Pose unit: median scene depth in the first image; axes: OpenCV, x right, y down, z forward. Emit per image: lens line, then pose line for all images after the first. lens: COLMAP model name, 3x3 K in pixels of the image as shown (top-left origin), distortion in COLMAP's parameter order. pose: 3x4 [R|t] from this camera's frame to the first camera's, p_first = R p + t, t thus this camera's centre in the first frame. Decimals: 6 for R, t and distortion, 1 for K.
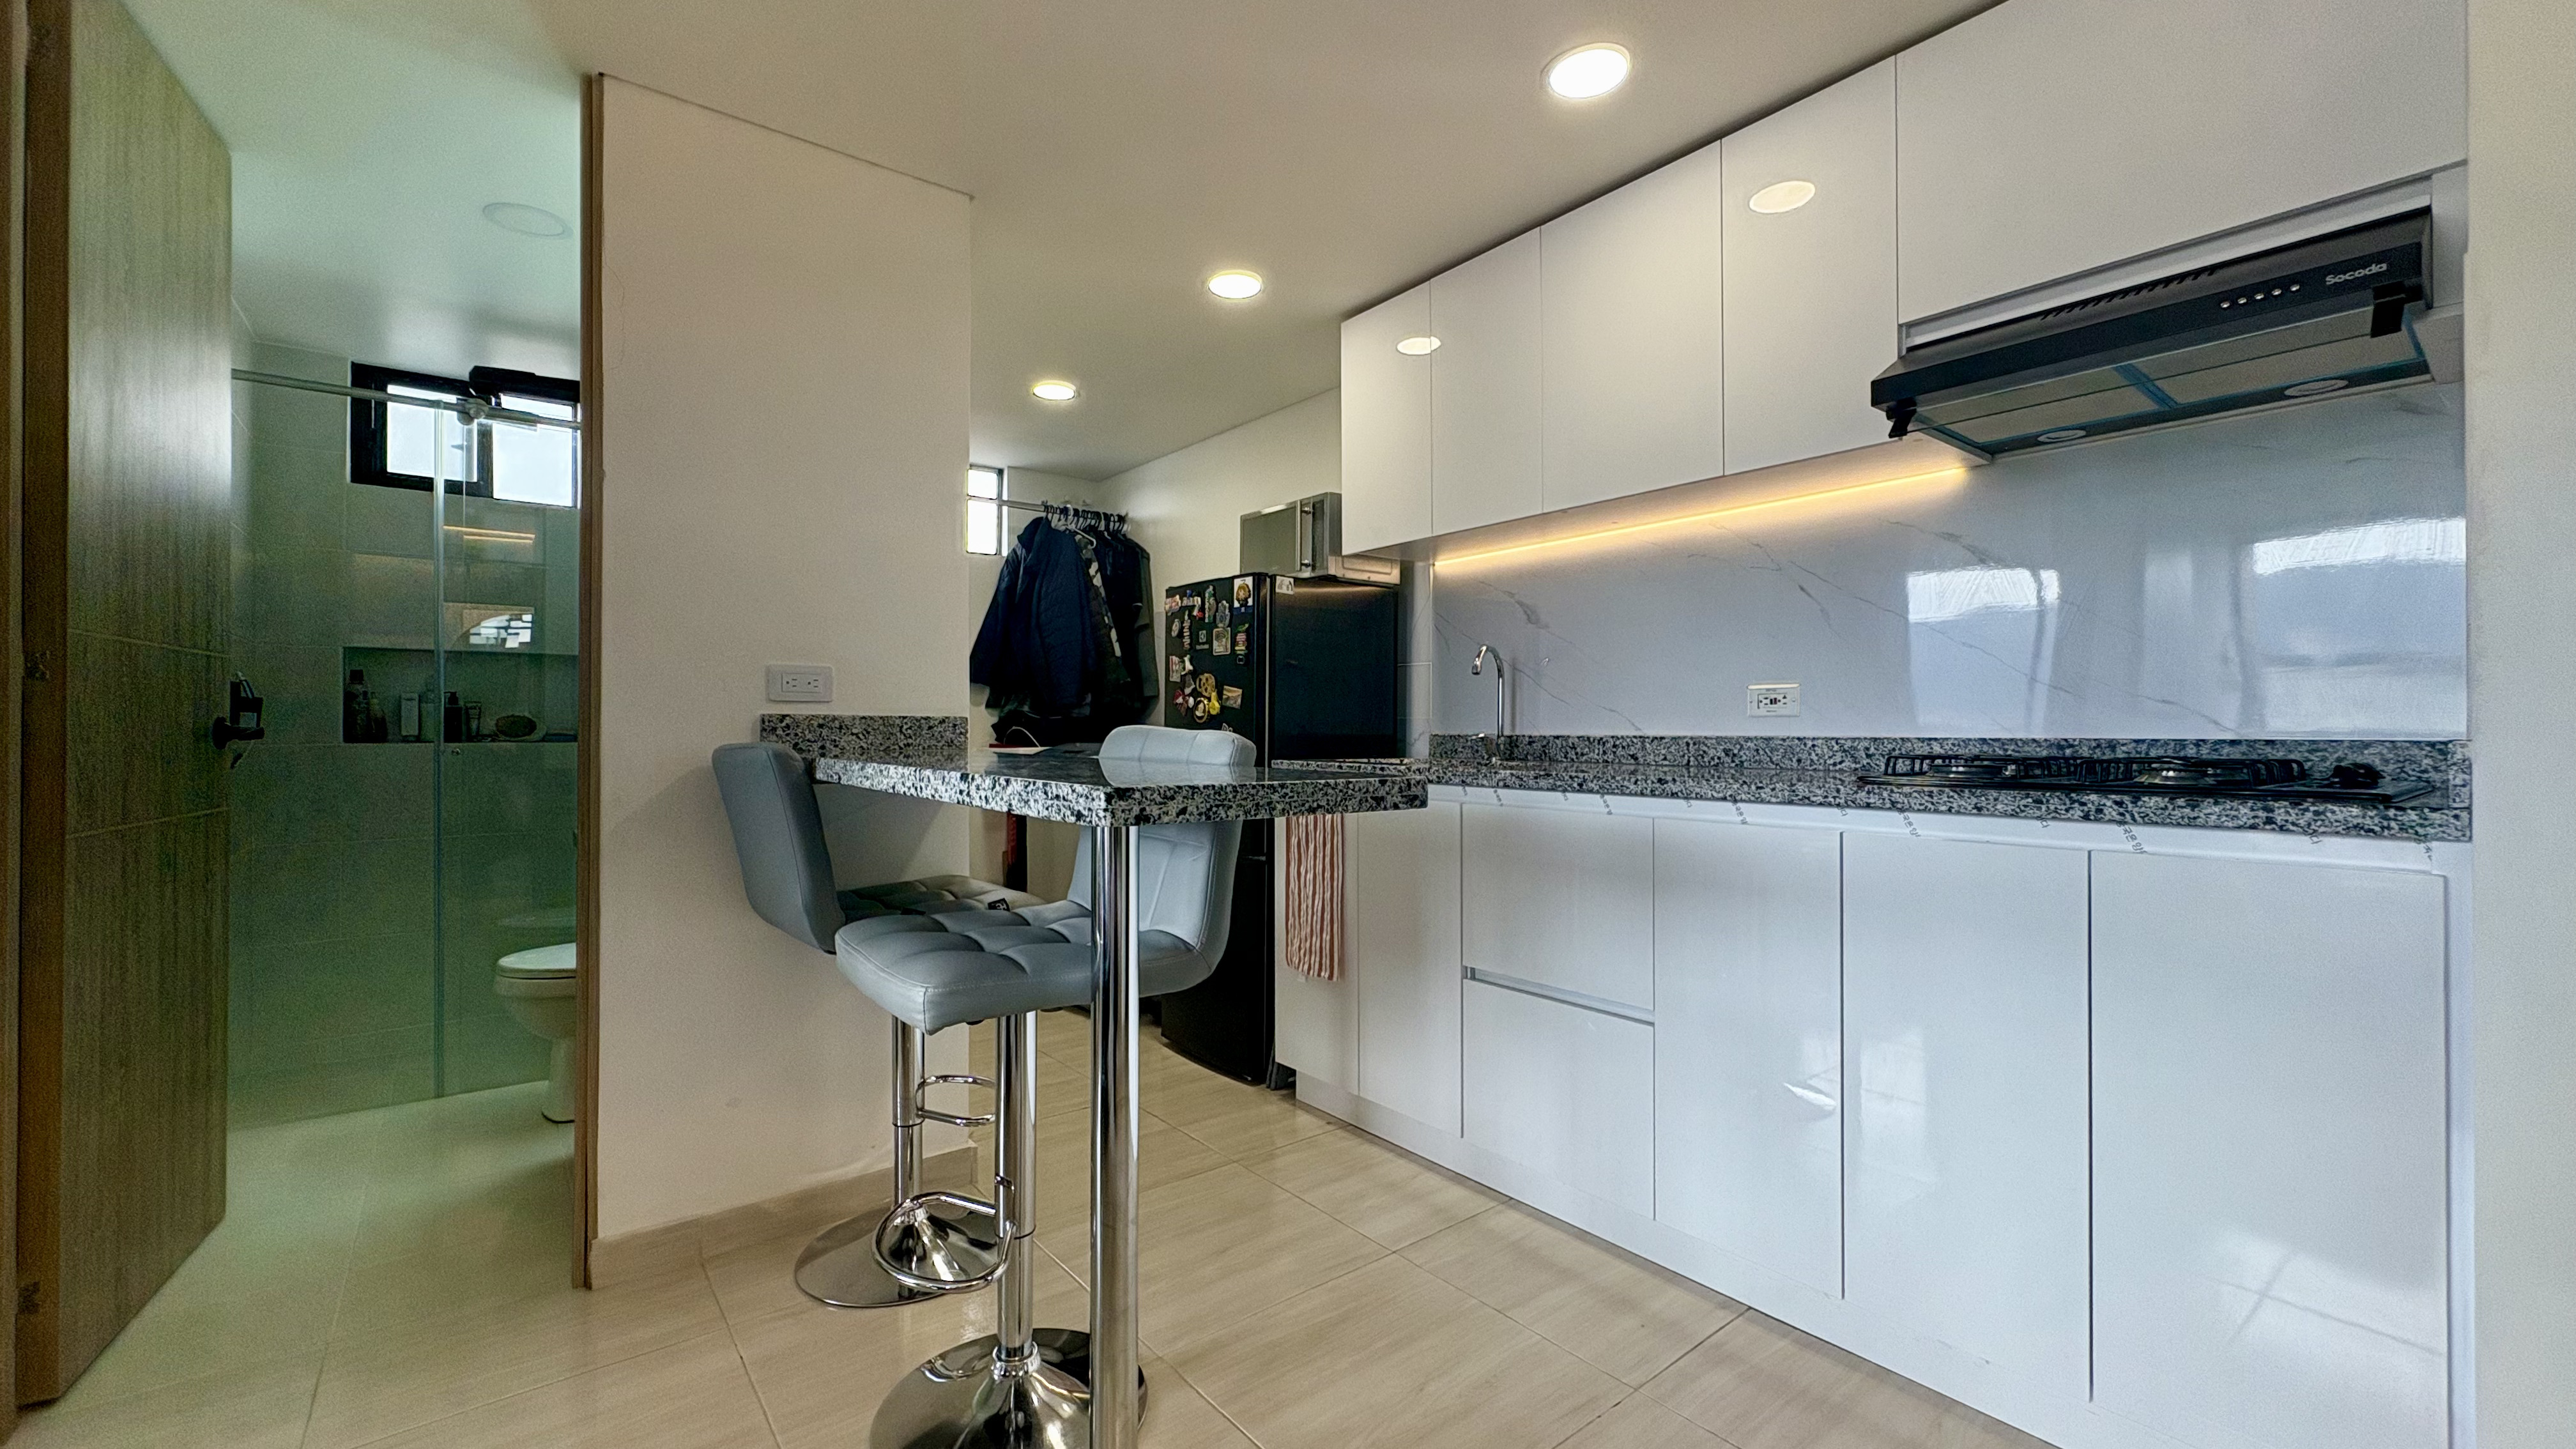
lens RADIAL K [[1017.6, 0, 1289.9], [0, 1017.6, 724.8], [0, 0, 1]] dist [-0.001005, -0.000134]
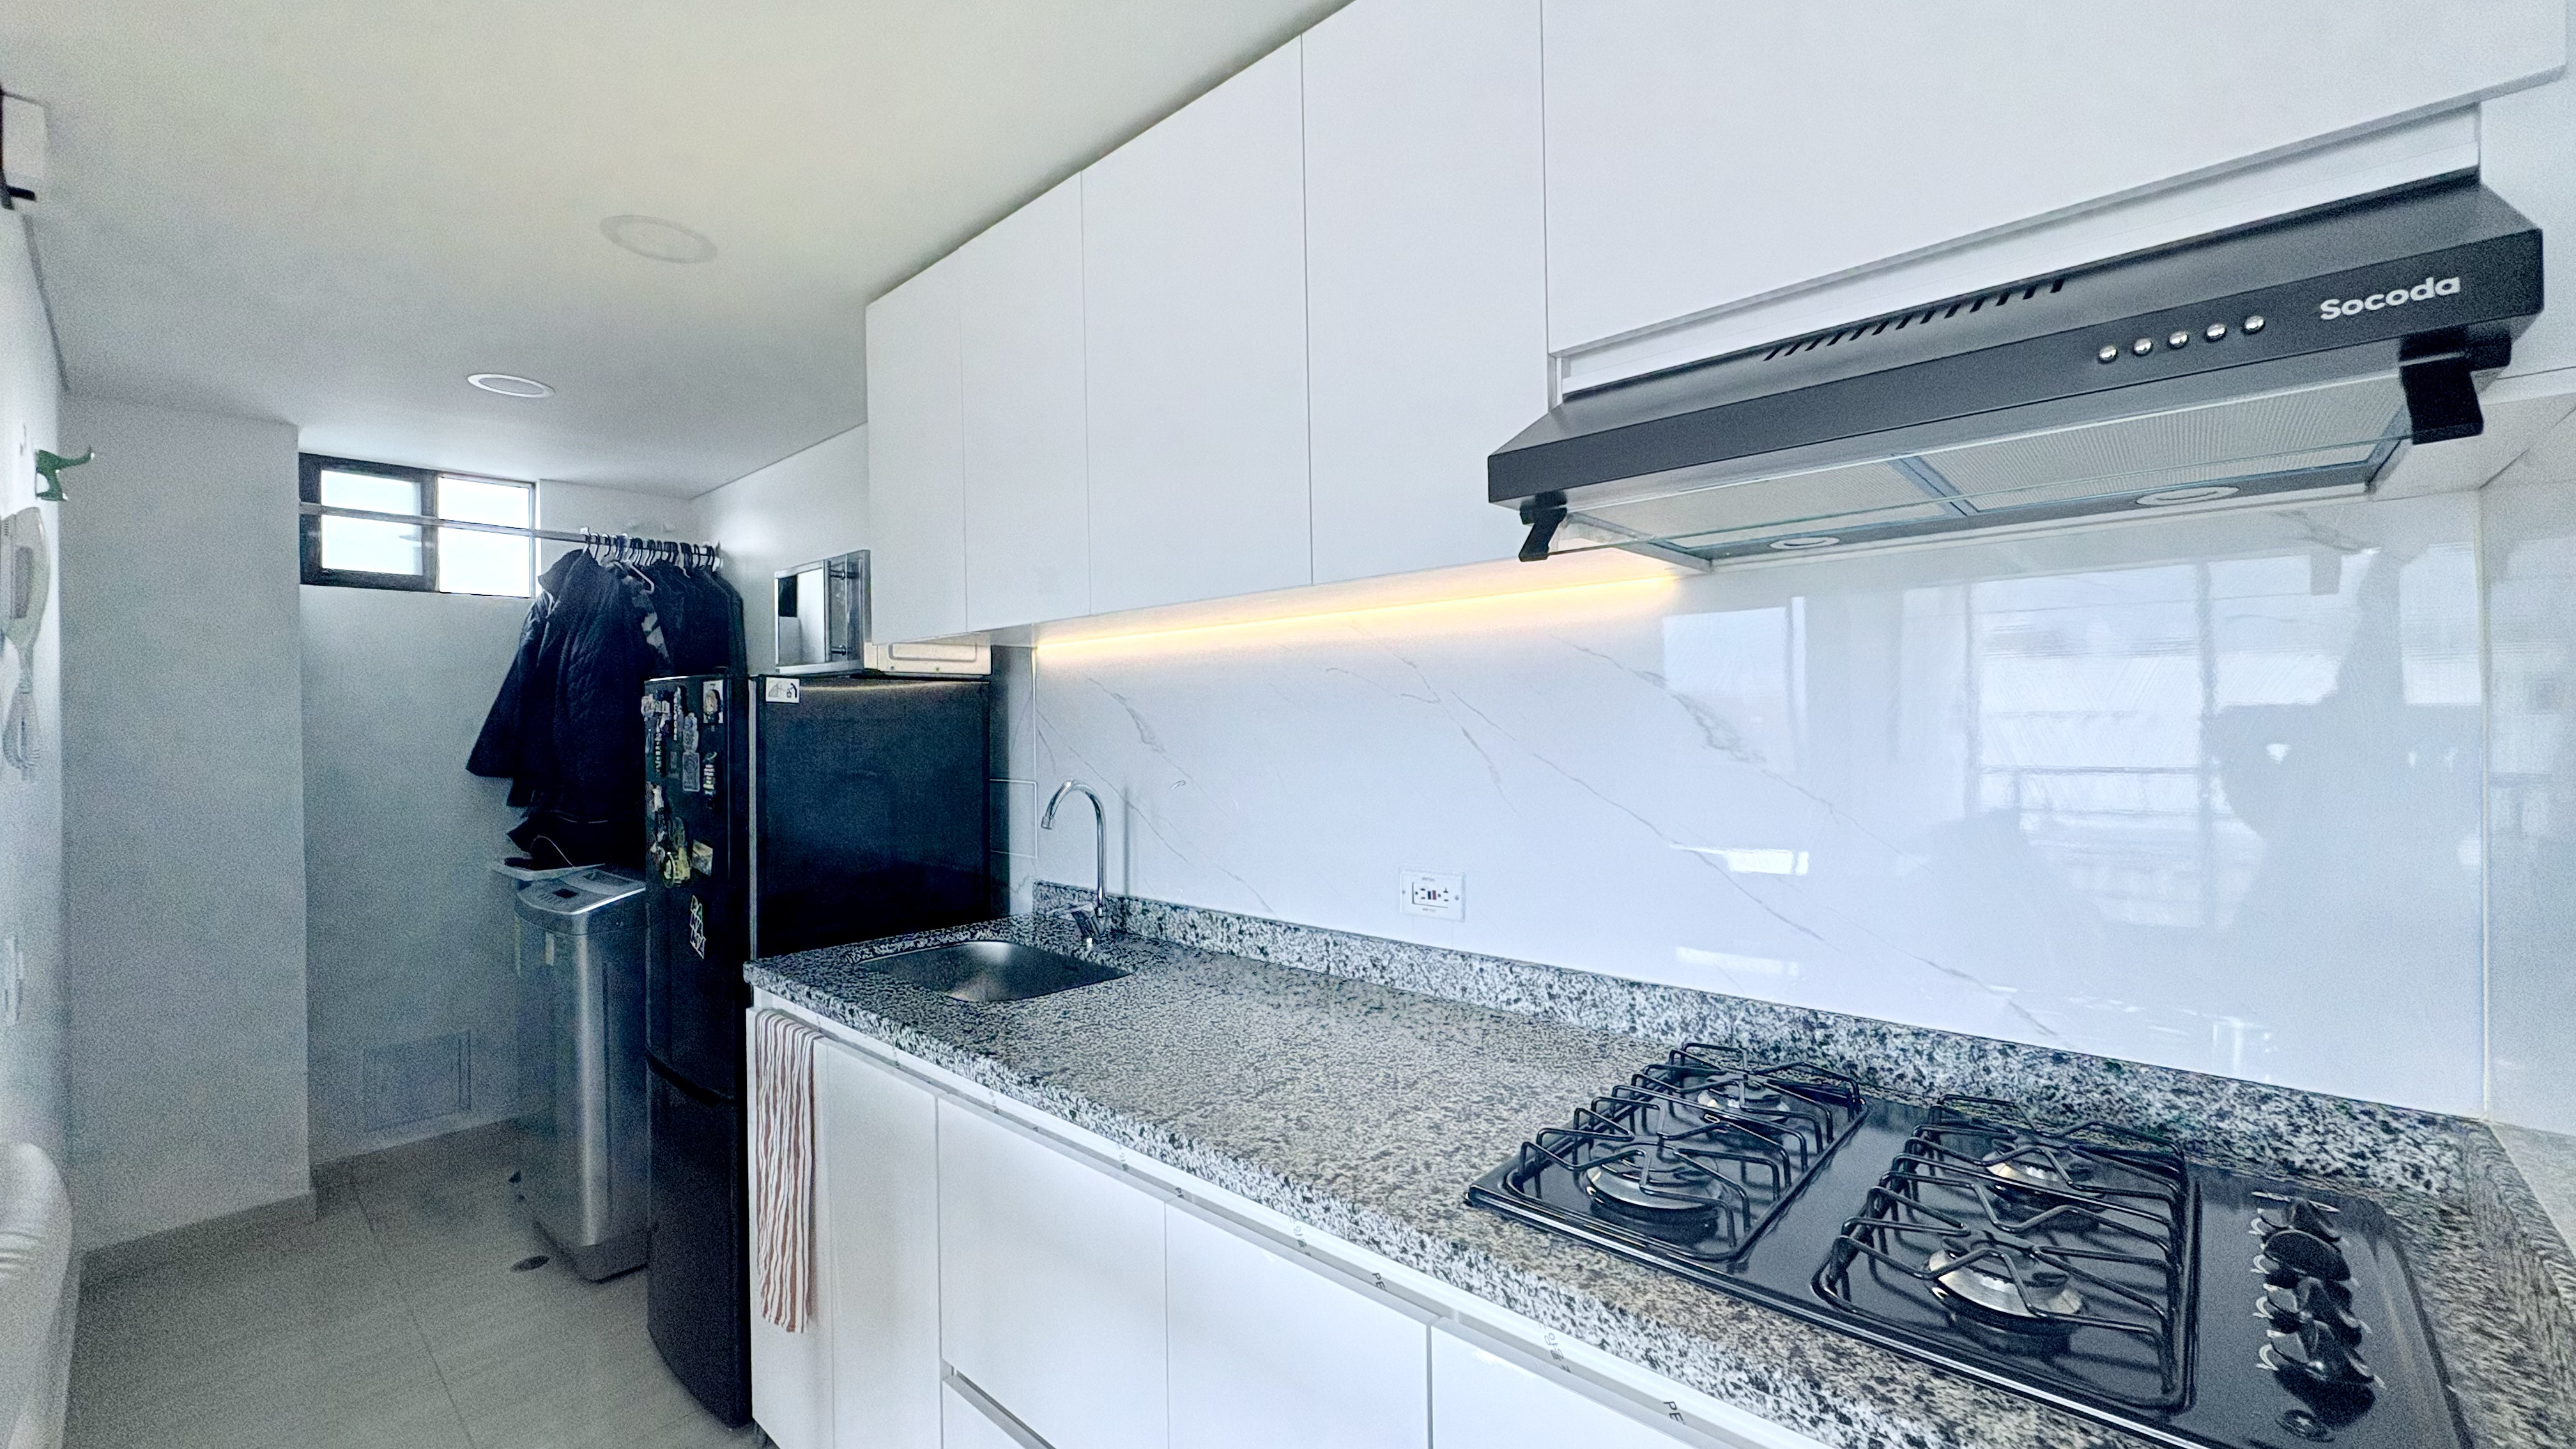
lens RADIAL K [[1017.6, 0, 1289.9], [0, 1017.6, 724.8], [0, 0, 1]] dist [-0.001005, -0.000134]
pose [[0.985463, -0.014072, 0.169308, 0.280288], [0.013267, 0.999895, 0.005885, -0.149238], [-0.169373, -0.003553, 0.985546, 0.360387]]
